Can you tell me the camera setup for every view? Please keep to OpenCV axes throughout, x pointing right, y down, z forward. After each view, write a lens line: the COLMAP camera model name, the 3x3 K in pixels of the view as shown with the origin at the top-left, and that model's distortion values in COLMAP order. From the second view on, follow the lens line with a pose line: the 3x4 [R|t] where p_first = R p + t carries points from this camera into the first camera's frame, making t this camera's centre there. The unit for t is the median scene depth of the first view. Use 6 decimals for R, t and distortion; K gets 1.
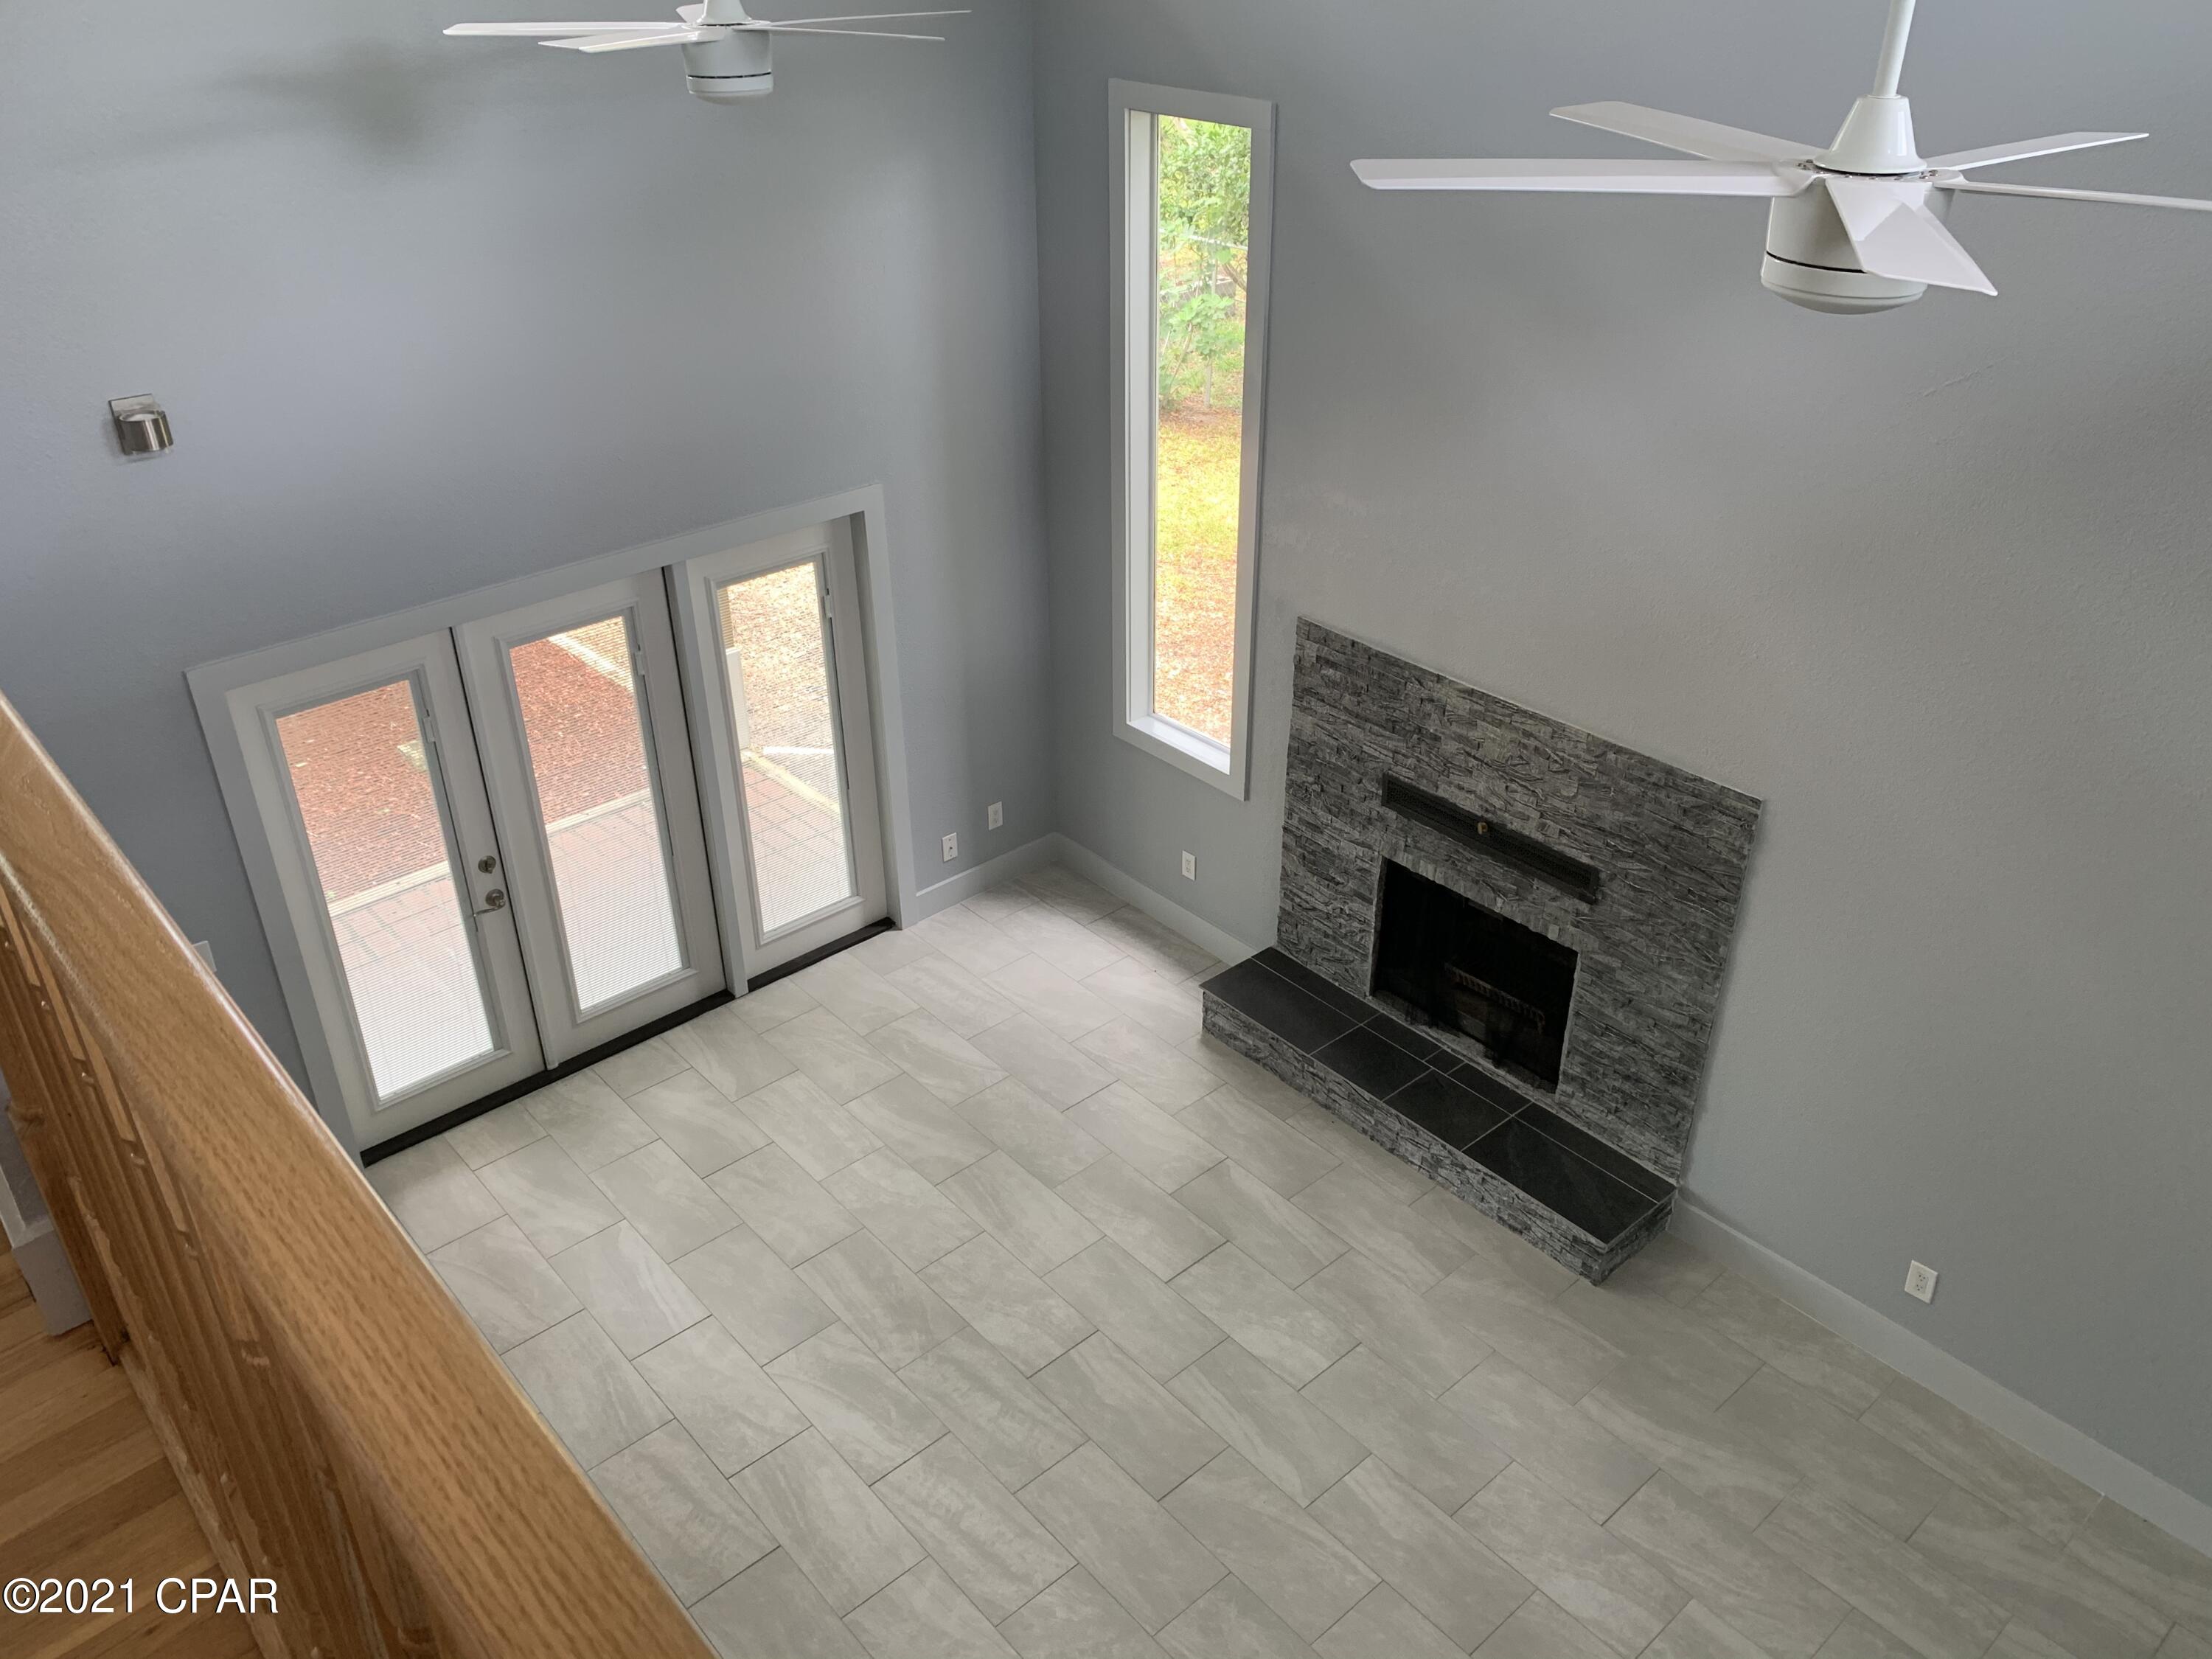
lens RADIAL K [[1663.5, 0, 1112.8], [0, 1663.5, 806.0], [0, 0, 1]] dist [0.063091, -0.038608]
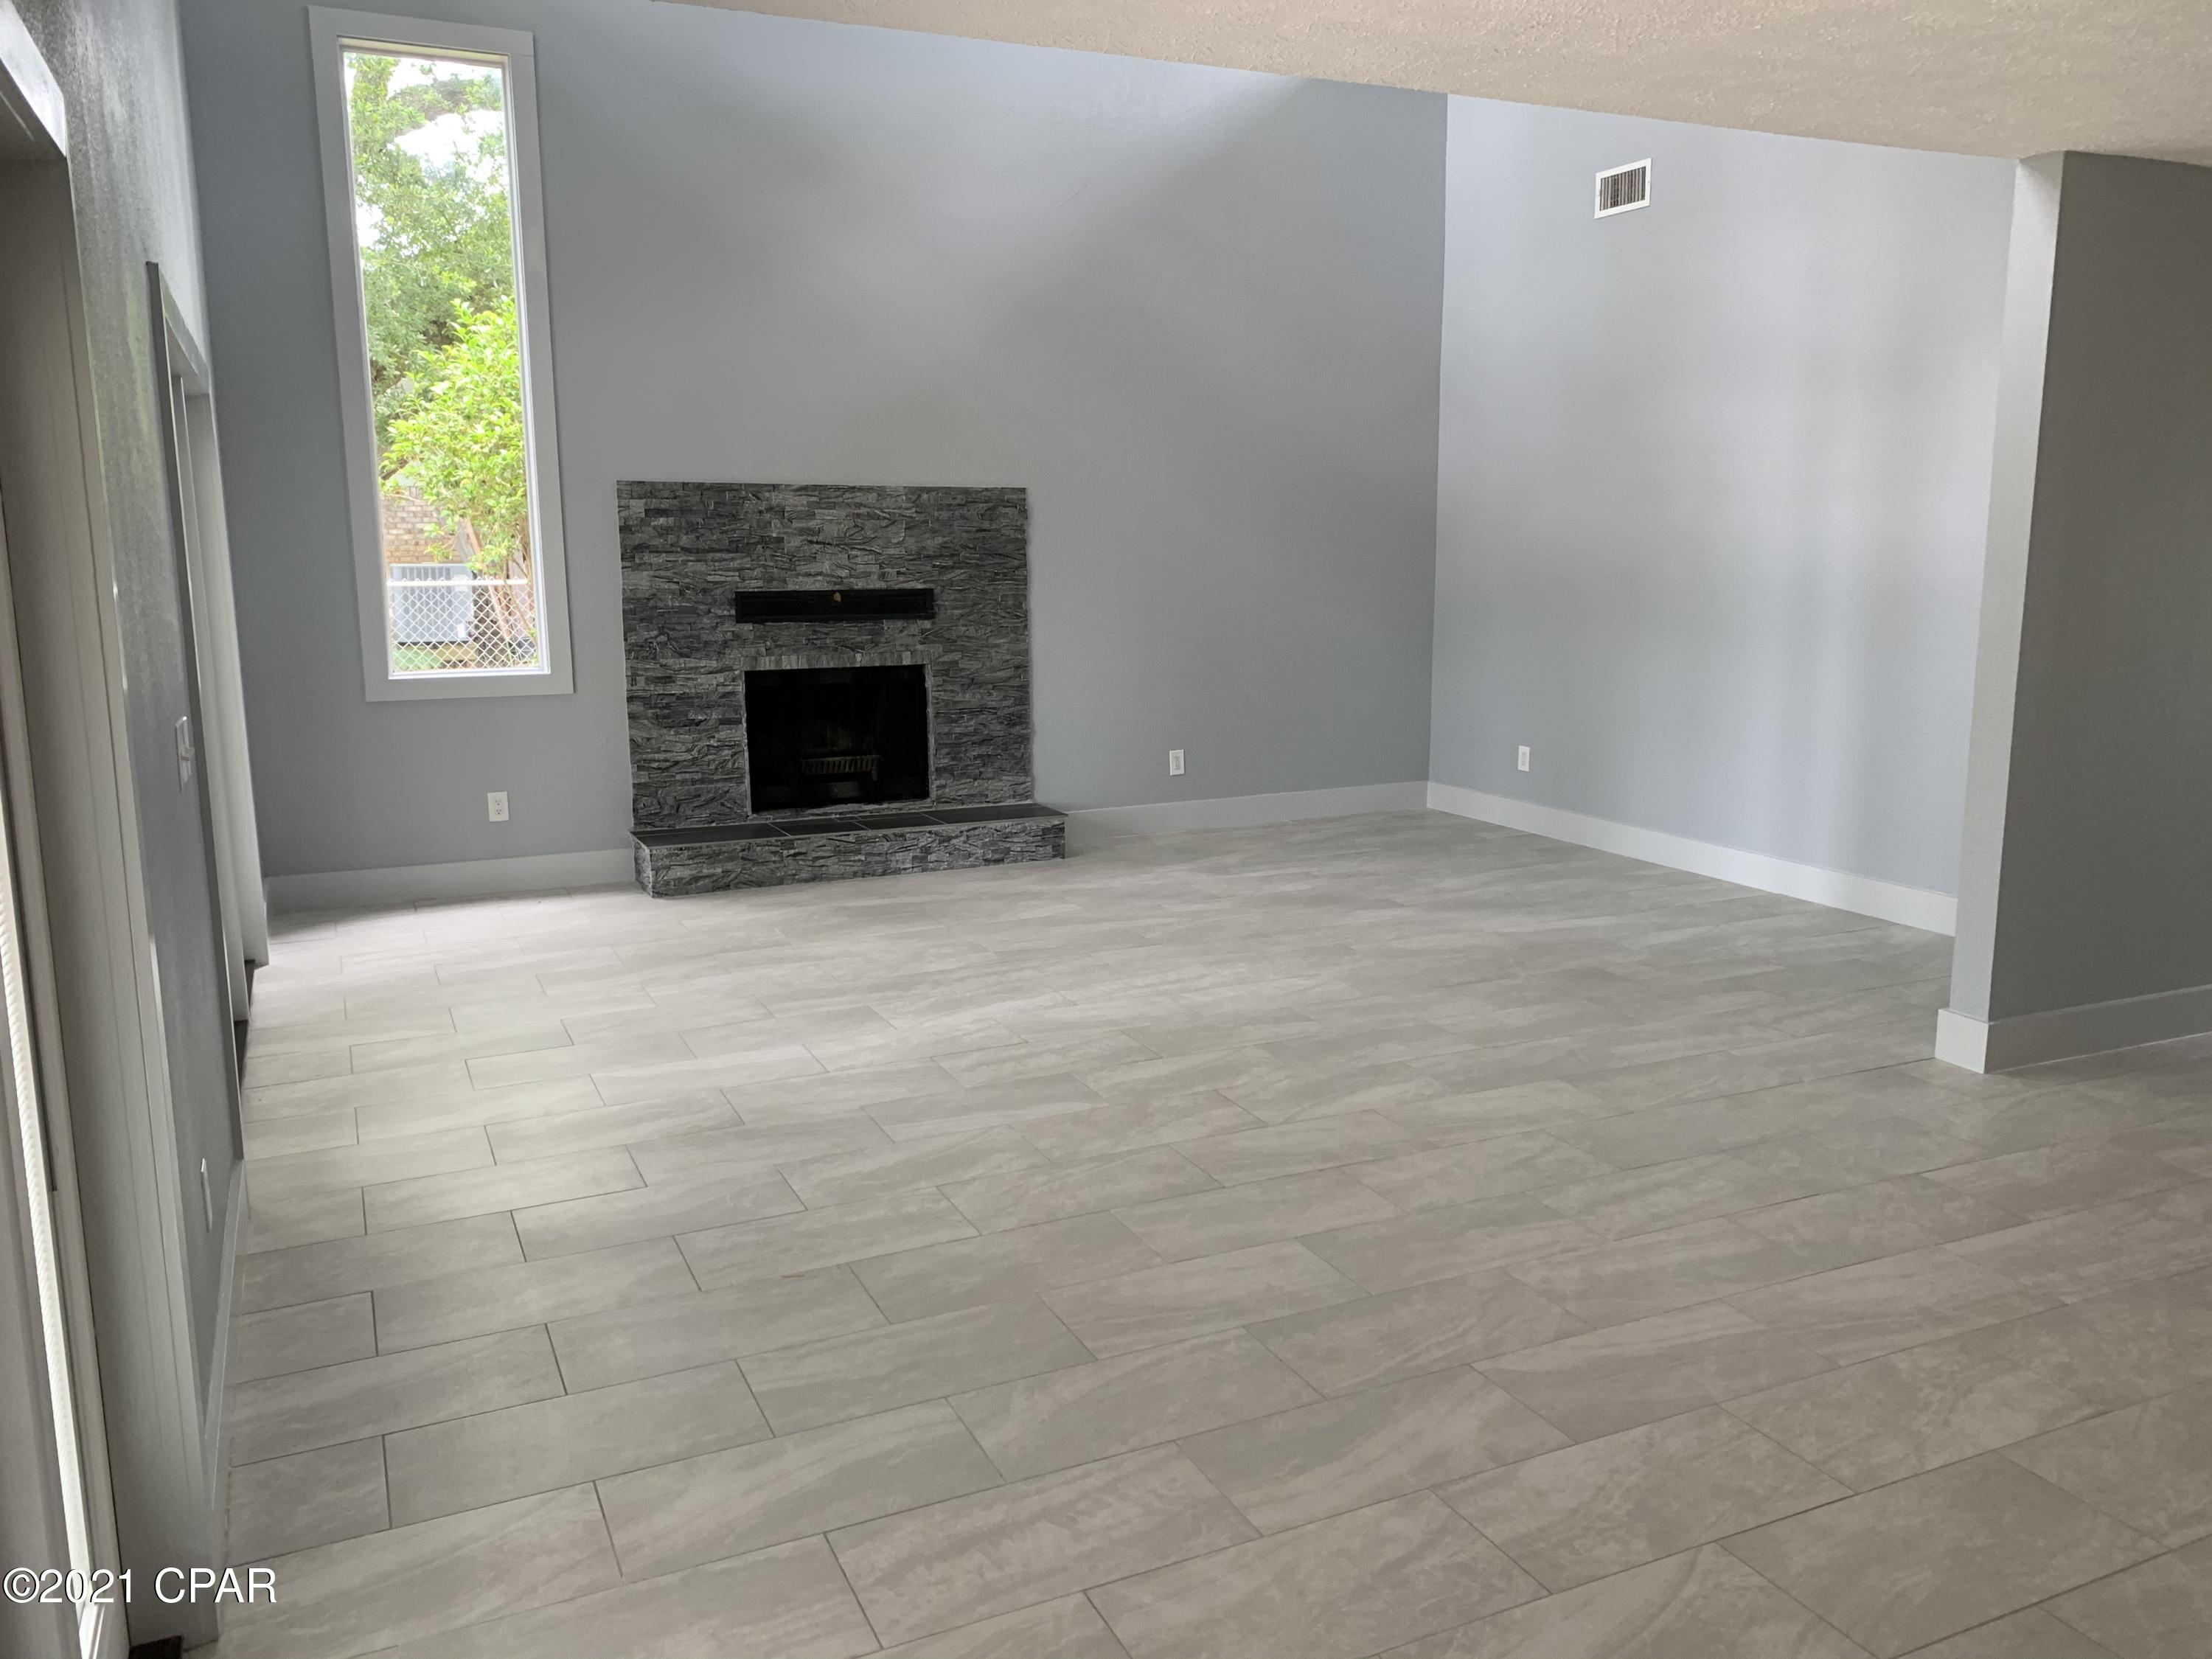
lens RADIAL K [[1663.5, 0, 1104.8], [0, 1663.5, 835.4], [0, 0, 1]] dist [0.063091, -0.038608]
pose [[0.282648, -0.170548, 0.943941, -0.930063], [0.476389, 0.879085, 0.016183, 0.242625], [-0.832564, 0.445109, 0.329719, 0.467793]]
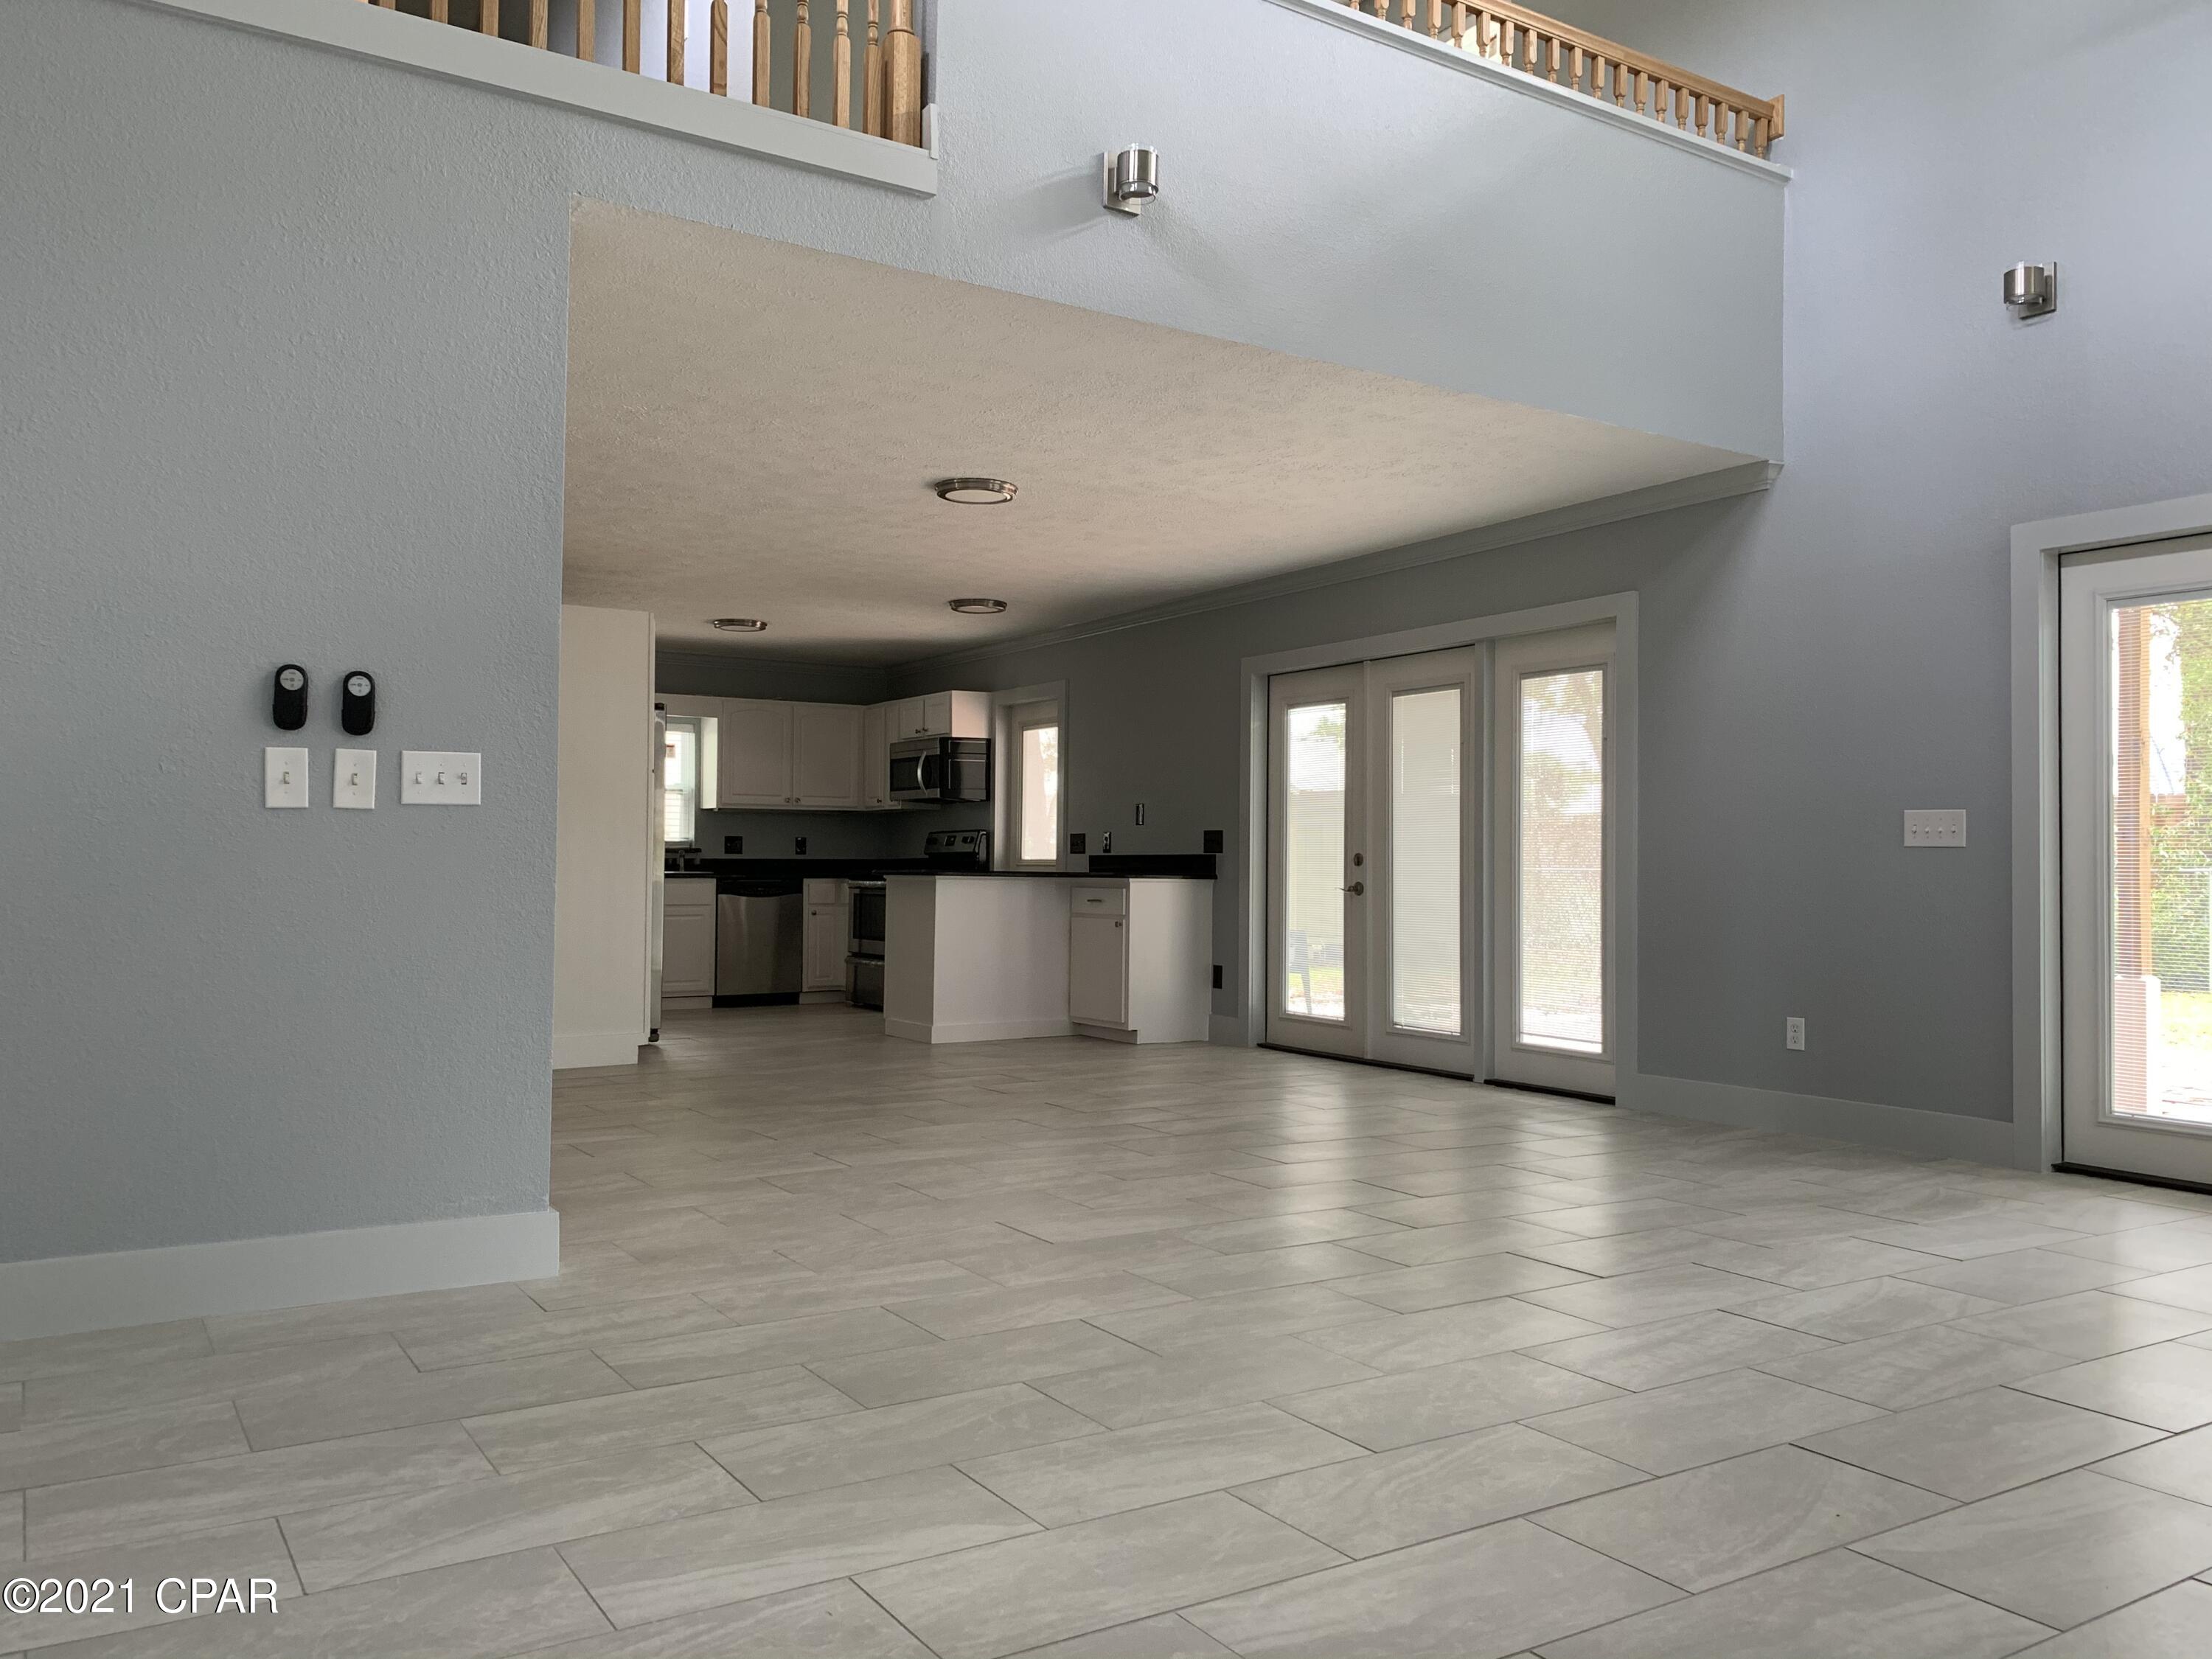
lens RADIAL K [[1663.5, 0, 1111.8], [0, 1663.5, 833.1], [0, 0, 1]] dist [0.063091, -0.038608]
pose [[-0.152505, -0.014972, -0.988189, 0.492356], [-0.494561, 0.866843, 0.063191, 0.252626], [0.855659, 0.498357, -0.139602, 0.628542]]
